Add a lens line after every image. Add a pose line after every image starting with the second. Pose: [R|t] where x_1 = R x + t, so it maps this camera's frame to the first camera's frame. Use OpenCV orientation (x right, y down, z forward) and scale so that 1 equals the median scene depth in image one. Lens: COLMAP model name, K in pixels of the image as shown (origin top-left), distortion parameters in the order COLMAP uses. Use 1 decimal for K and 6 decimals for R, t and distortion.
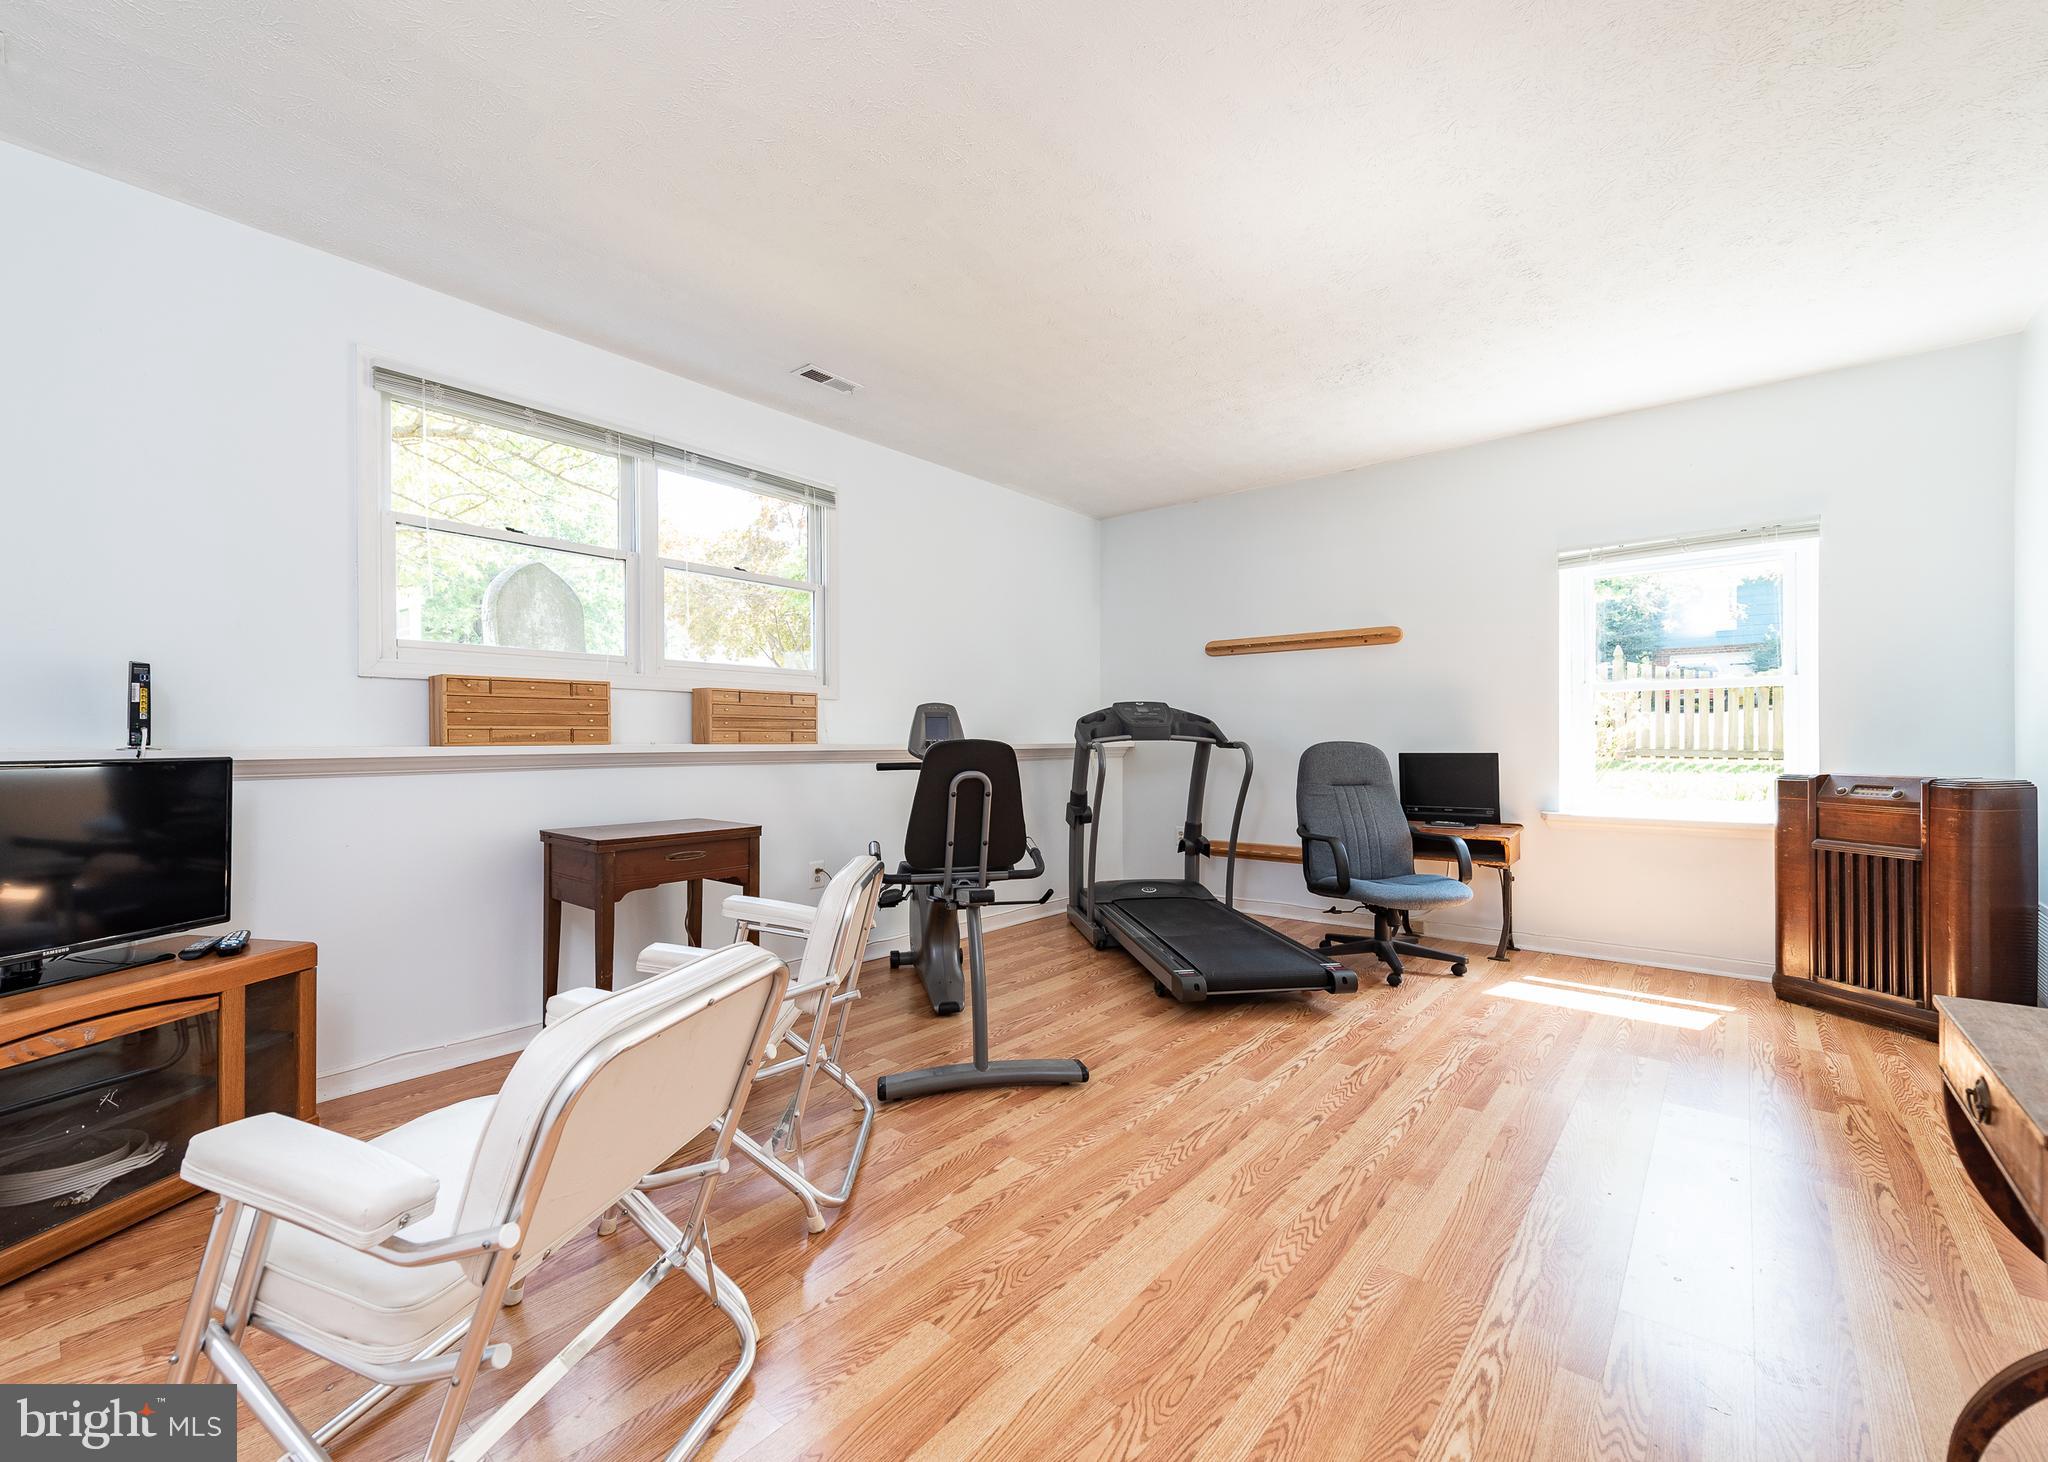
lens RADIAL K [[854.3, 0, 1018.6], [0, 854.3, 735.8], [0, 0, 1]] dist [0.001499, -0.005413]
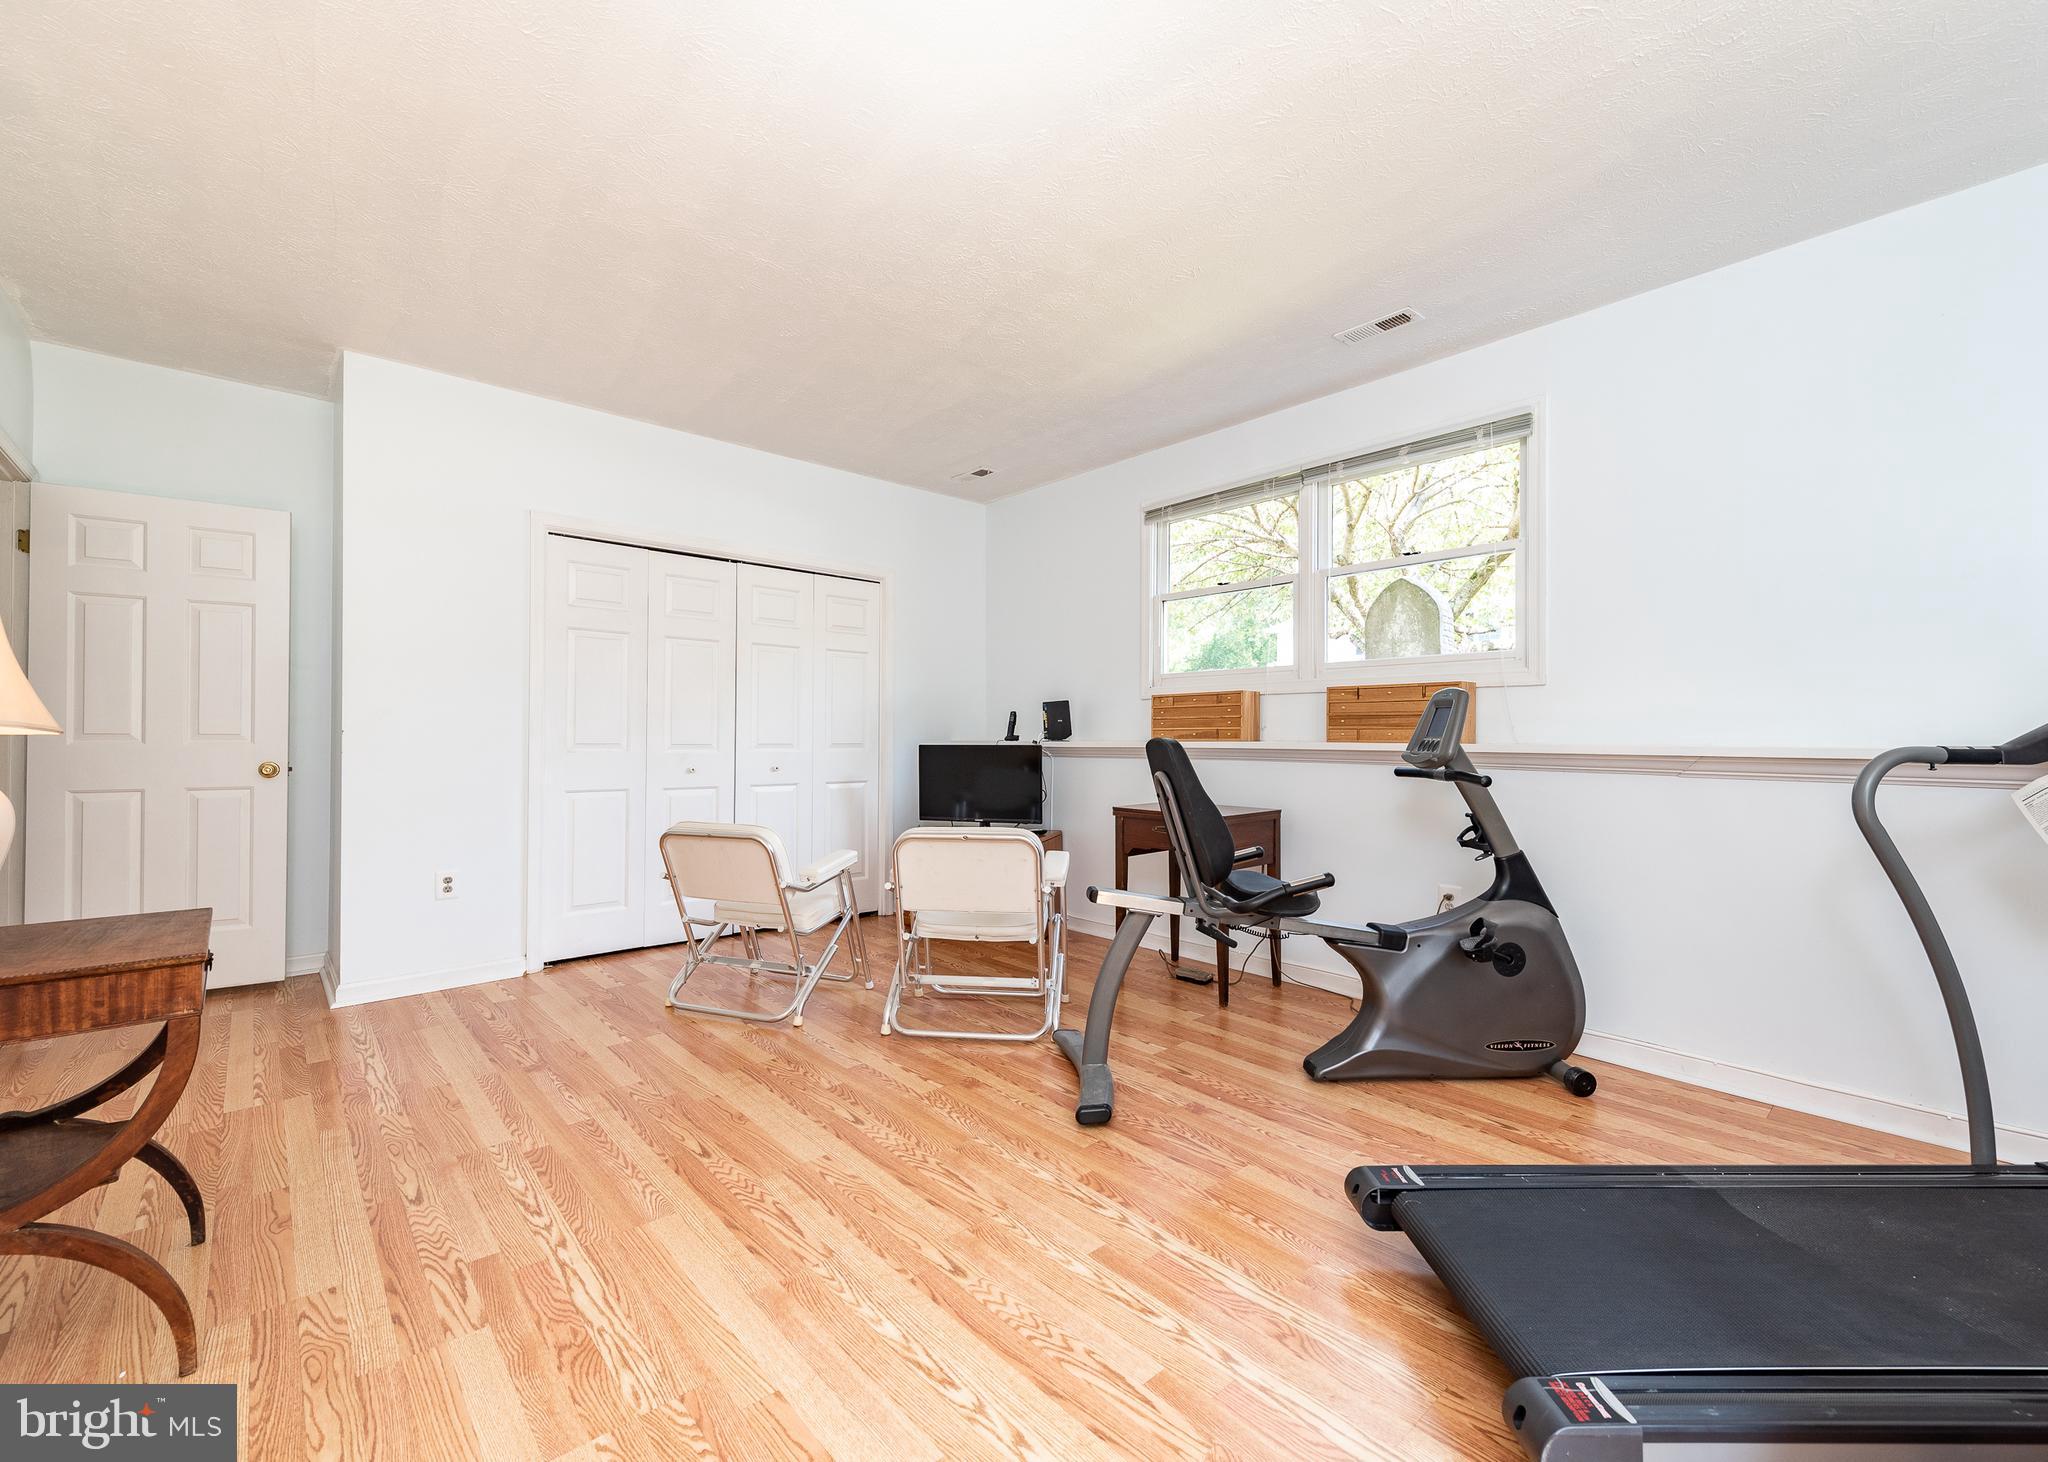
lens RADIAL K [[854.3, 0, 1018.6], [0, 854.3, 735.8], [0, 0, 1]] dist [0.001499, -0.005413]
pose [[-0.143686, 0.001555, -0.989622, 1.118731], [-0.000590, 0.999998, 0.001657, 0.000118], [0.989623, 0.000822, -0.143684, 1.231193]]
